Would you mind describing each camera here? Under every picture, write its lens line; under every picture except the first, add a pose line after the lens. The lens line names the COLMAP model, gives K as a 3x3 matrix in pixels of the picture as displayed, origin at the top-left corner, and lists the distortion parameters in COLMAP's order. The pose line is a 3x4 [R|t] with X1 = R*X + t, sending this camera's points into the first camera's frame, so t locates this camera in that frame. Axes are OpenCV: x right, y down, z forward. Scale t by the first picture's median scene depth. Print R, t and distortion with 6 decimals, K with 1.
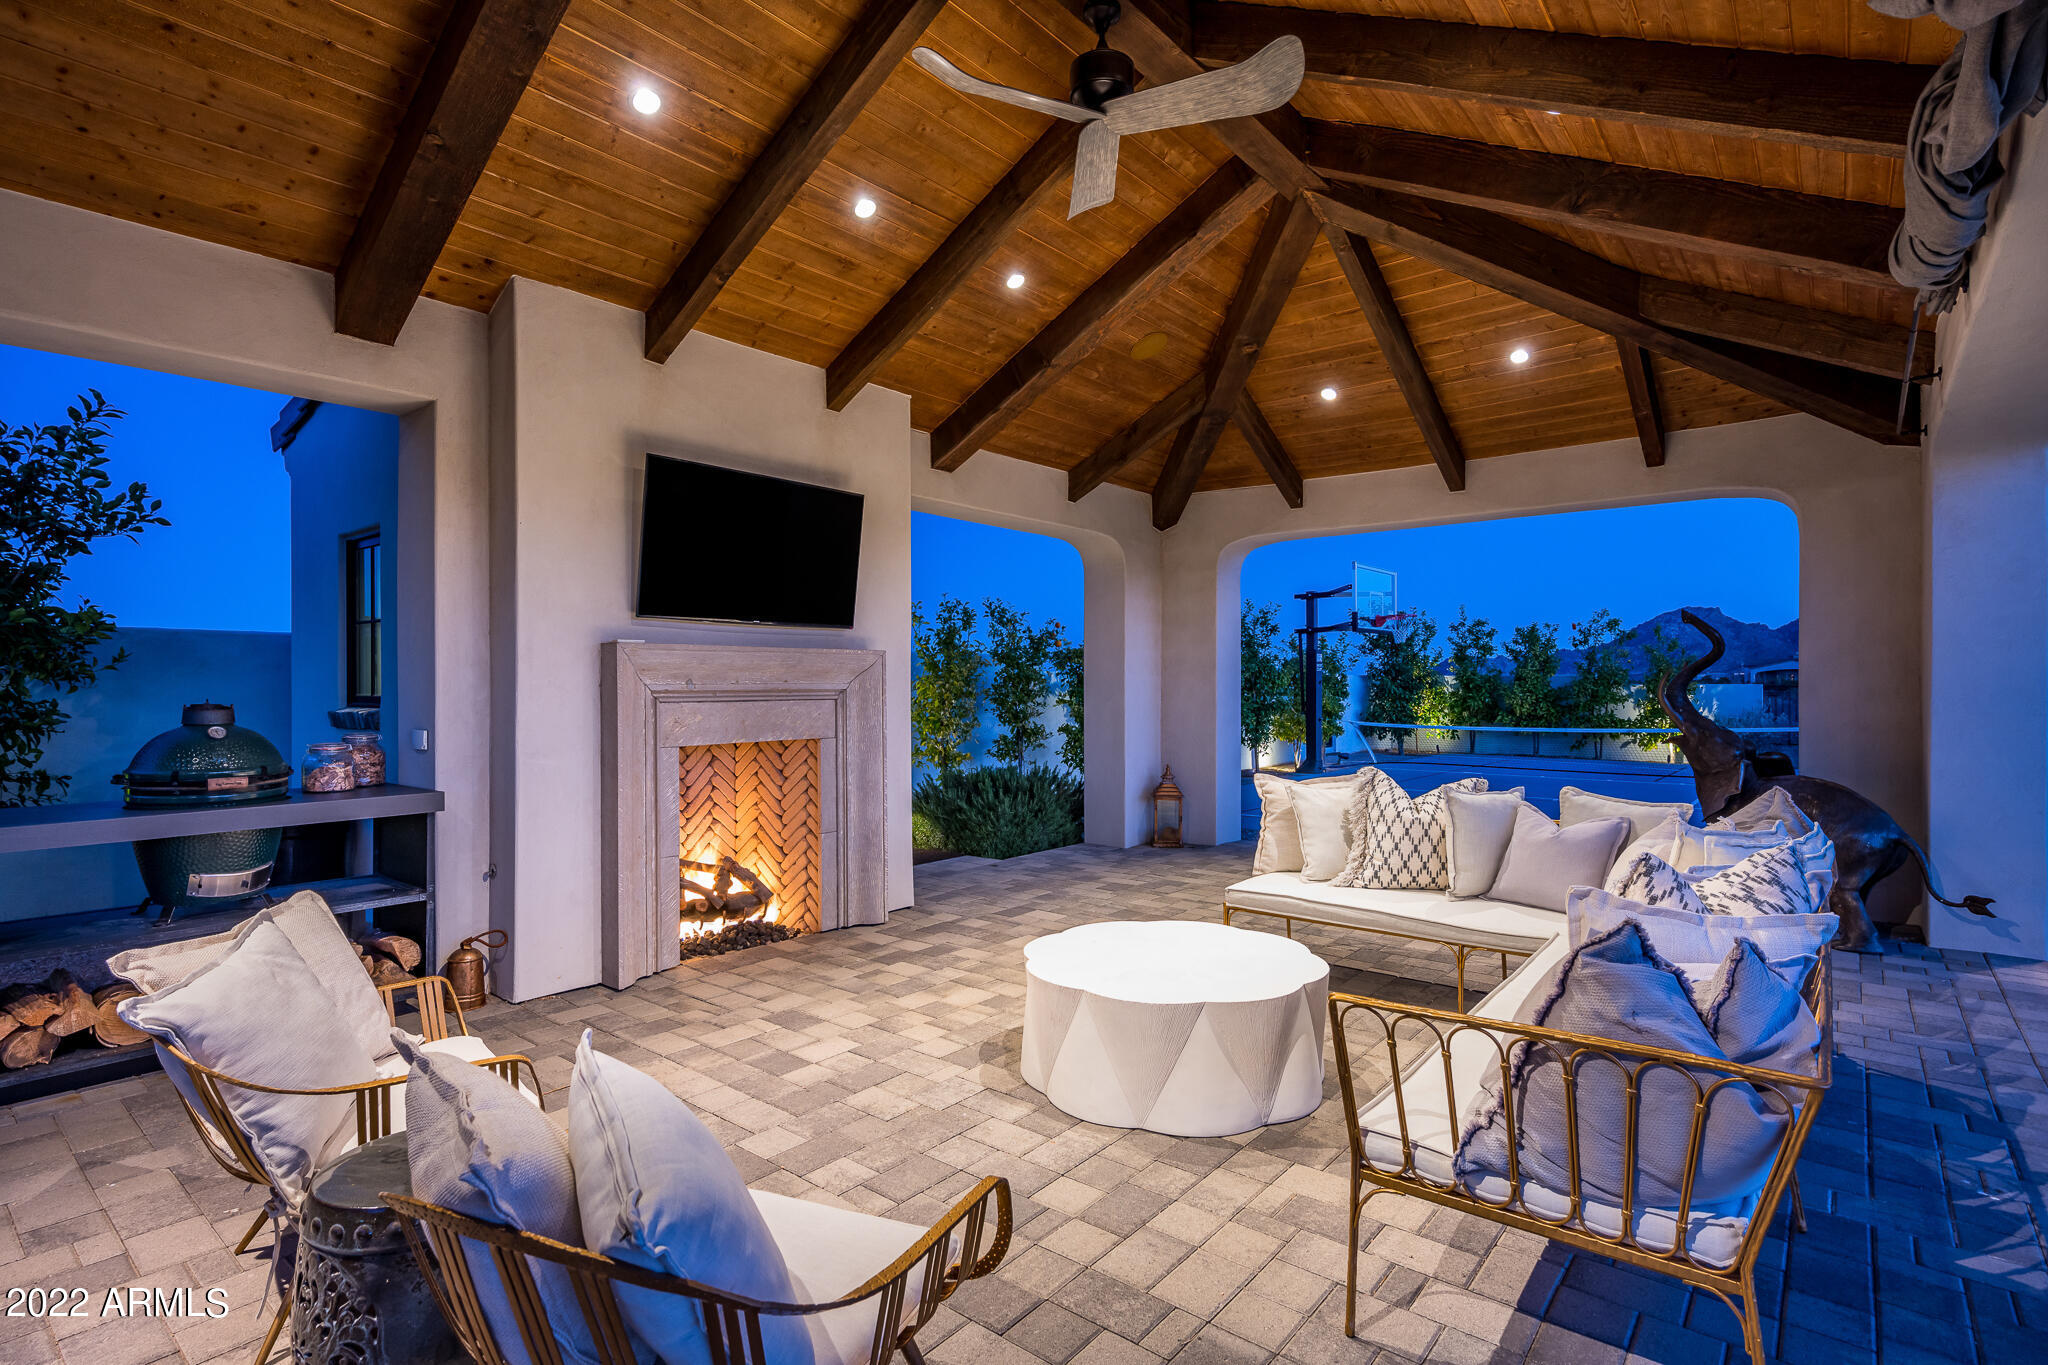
lens RADIAL K [[968.0, 0, 1029.5], [0, 968.0, 687.7], [0, 0, 1]] dist [0.001524, 0.001152]
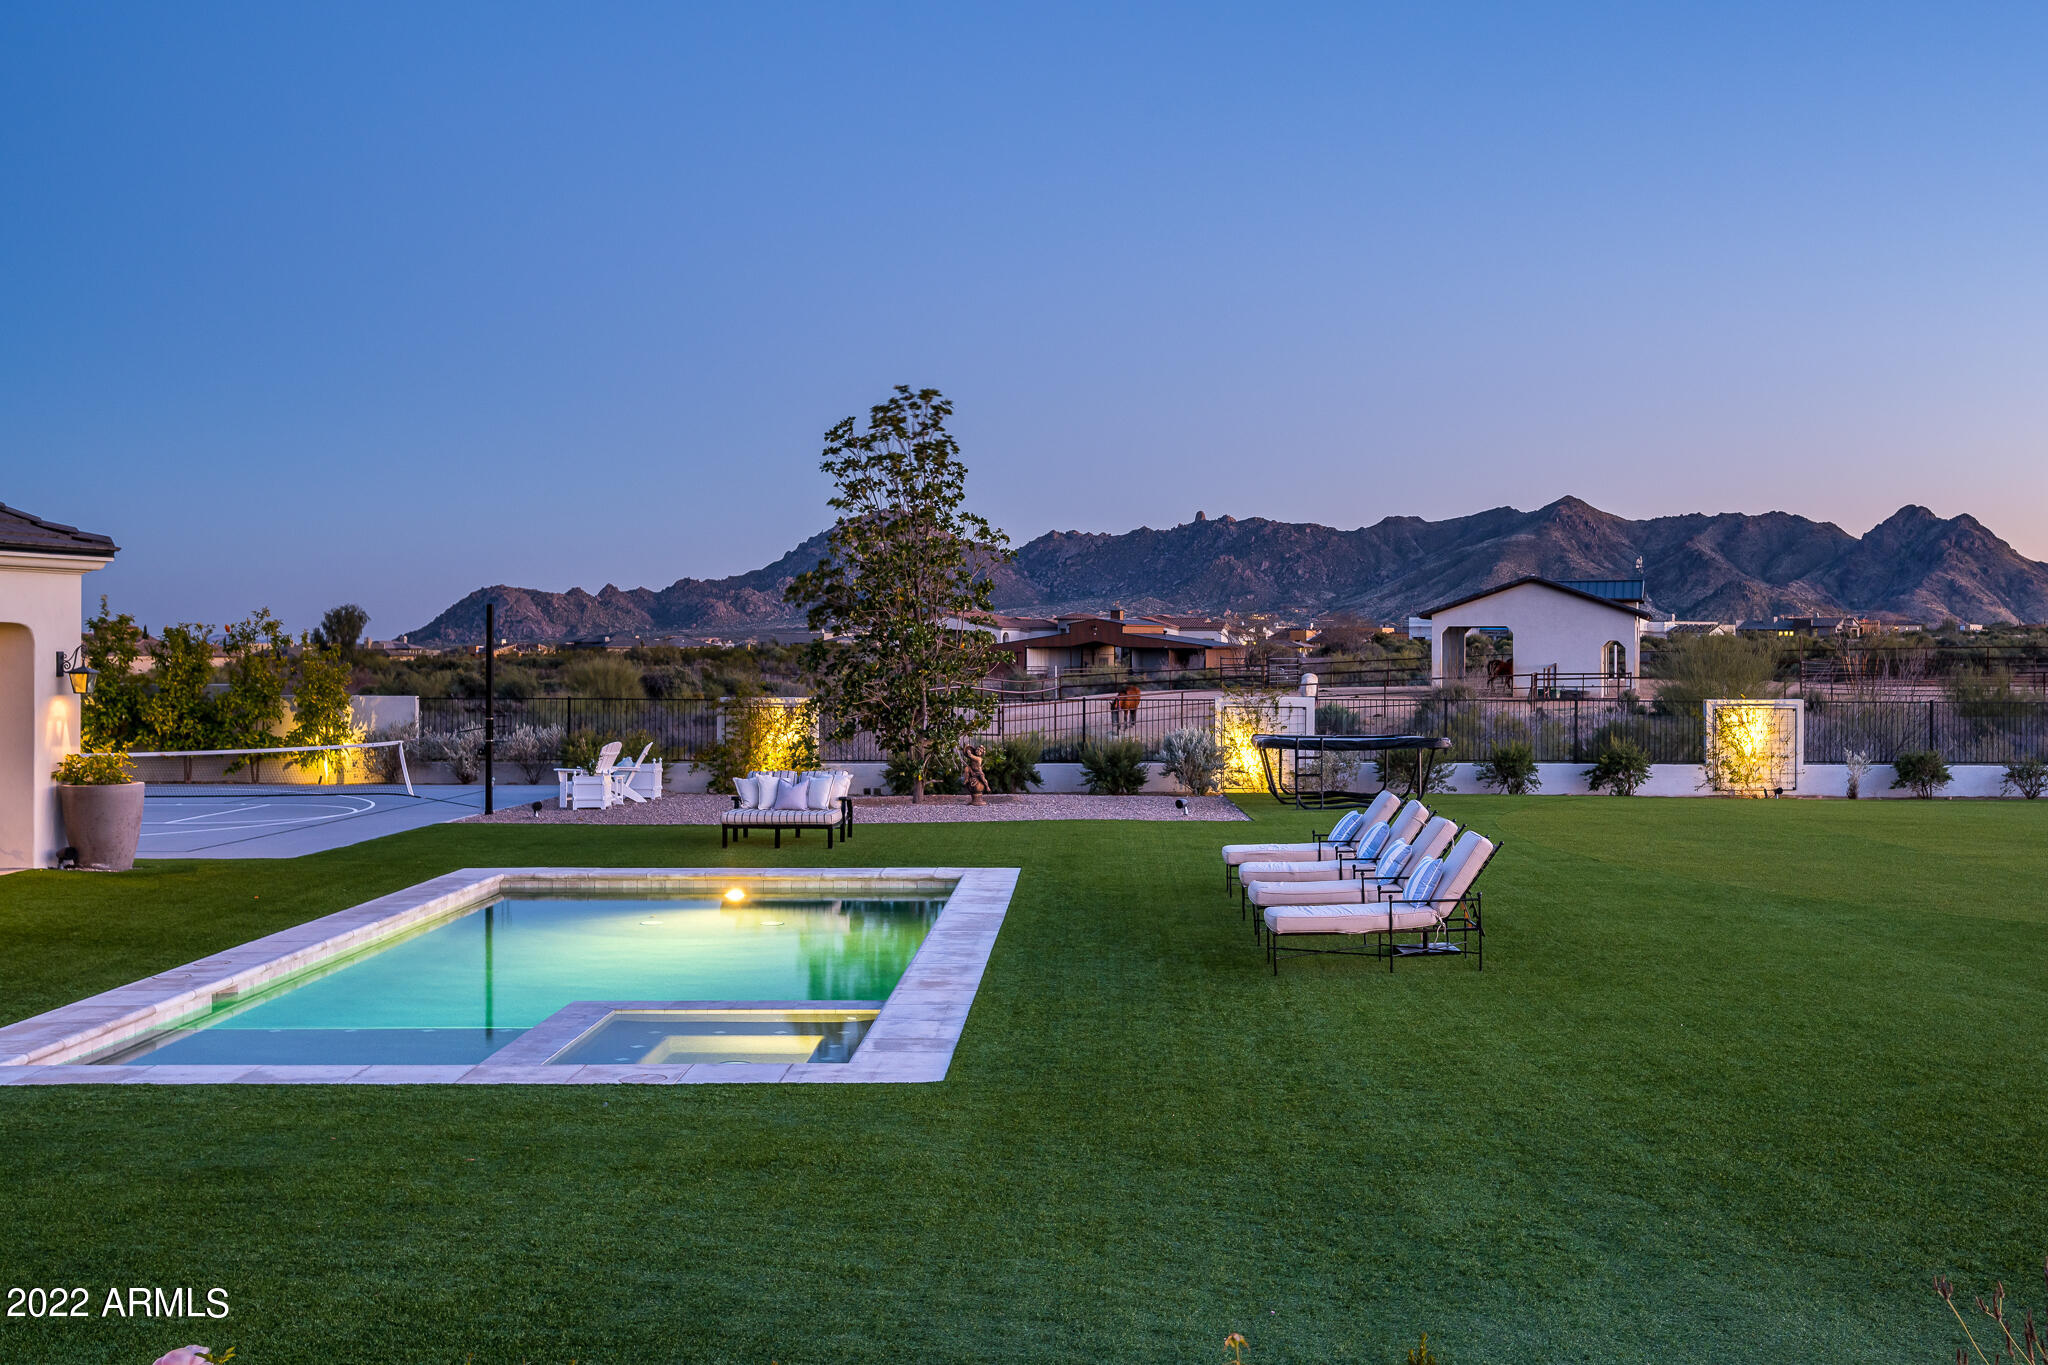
lens RADIAL K [[2109.4, 0, 1166.8], [0, 2109.4, 652.0], [0, 0, 1]] dist [-0.001356, 0.000000]
pose [[0.743982, 0.001330, 0.668198, -0.063651], [-0.001347, 0.999999, -0.000491, -0.042571], [-0.668198, -0.000535, 0.743983, -0.931266]]
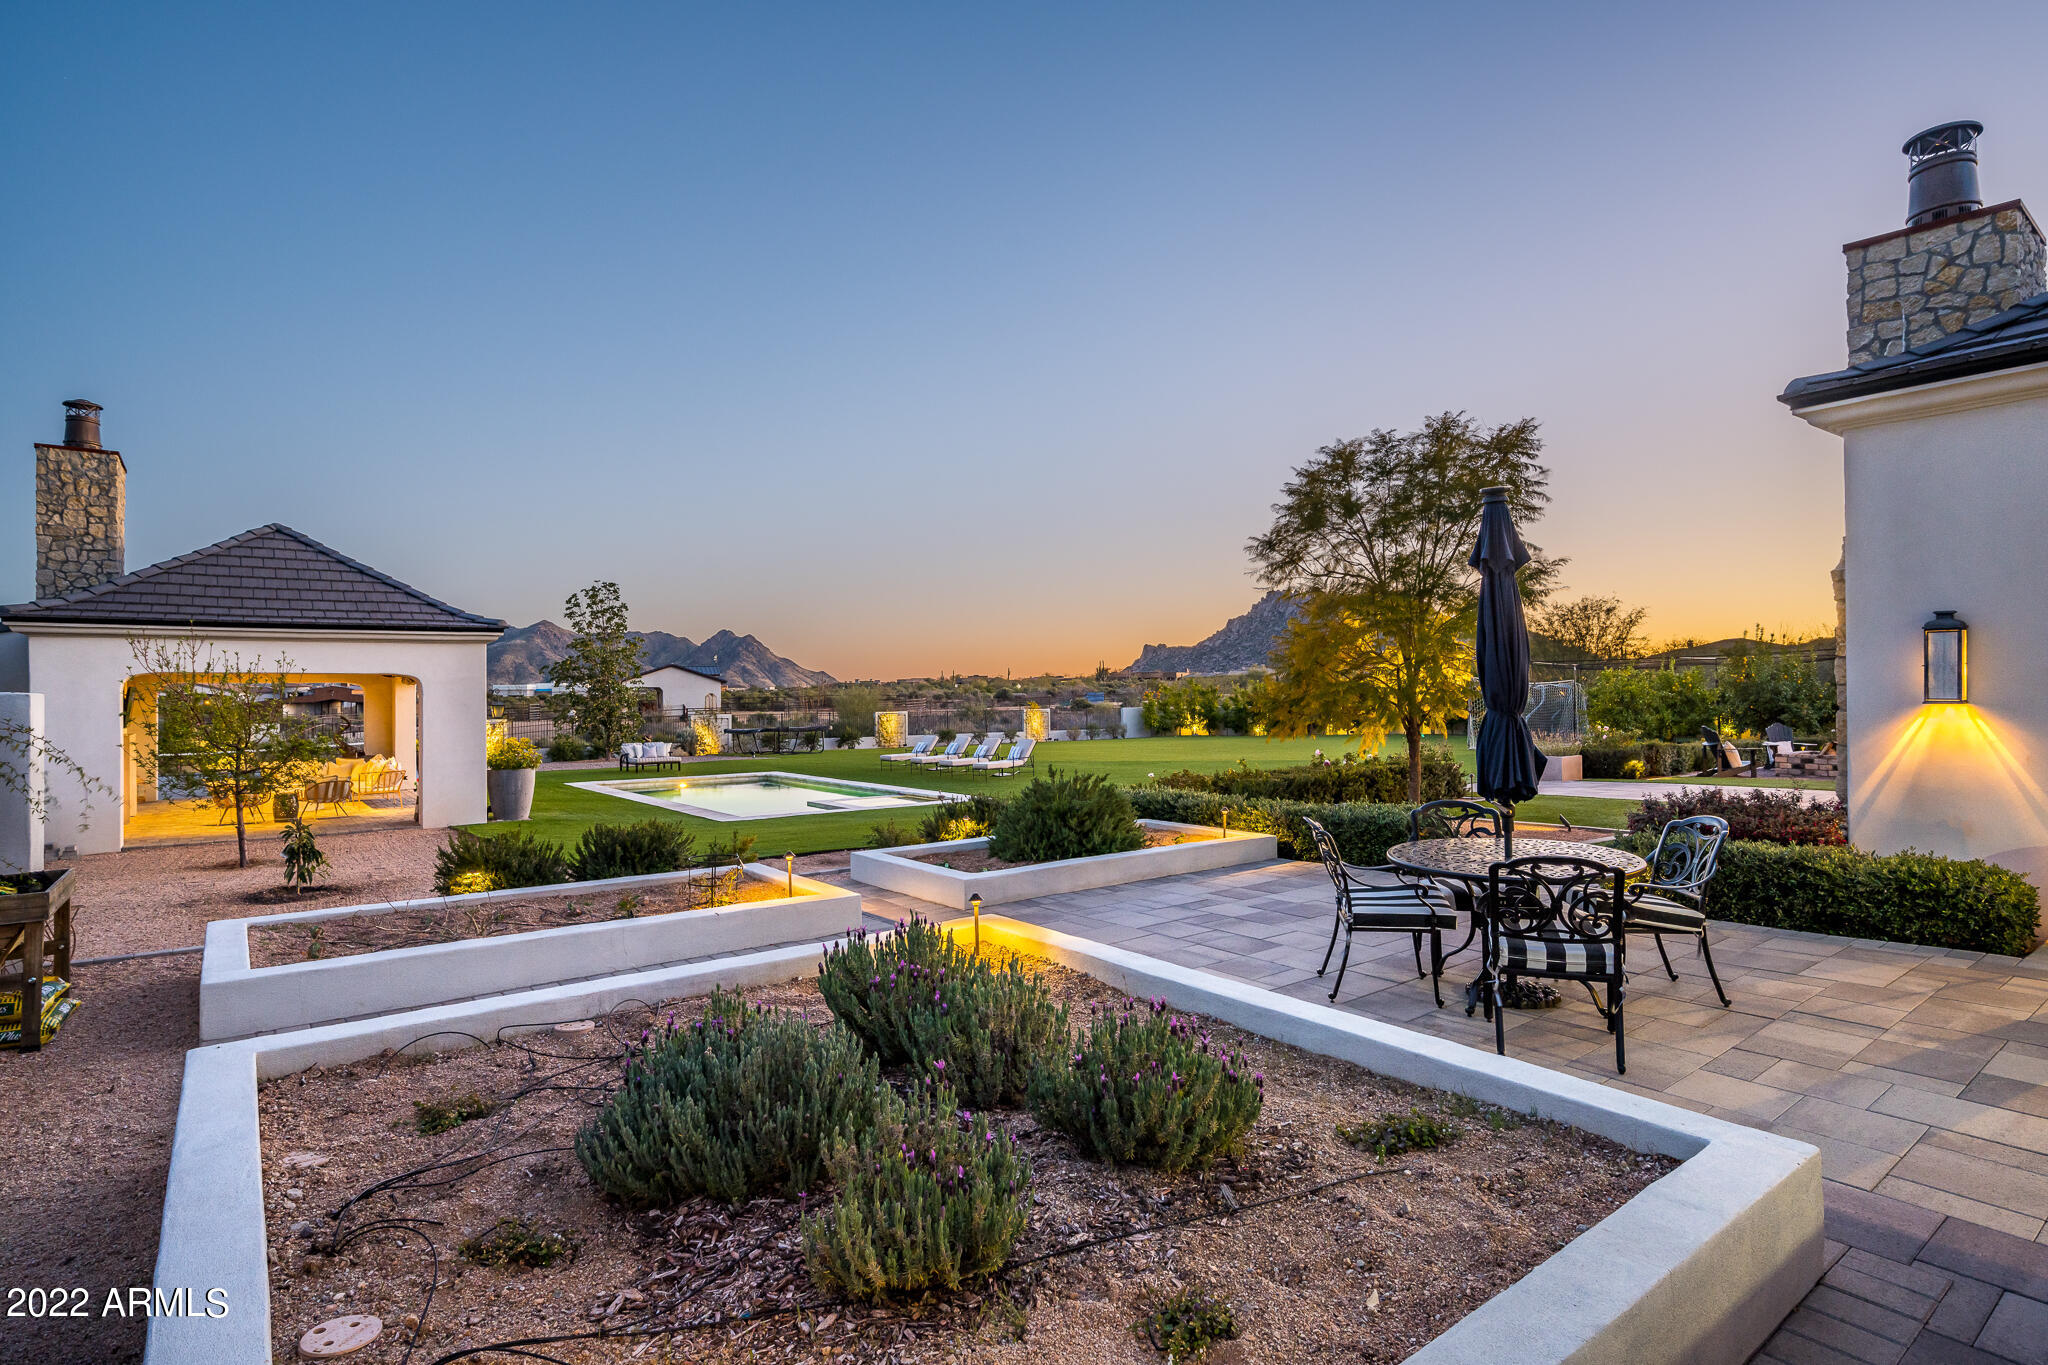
lens RADIAL K [[1035.0, 0, 1024.8], [0, 1035.0, 693.0], [0, 0, 1]] dist [0.011021, -0.001573]
pose [[0.218347, 0.001287, 0.975870, -0.761931], [0.013549, 0.999899, -0.004350, -0.030460], [-0.975777, 0.014172, 0.218307, -0.723174]]
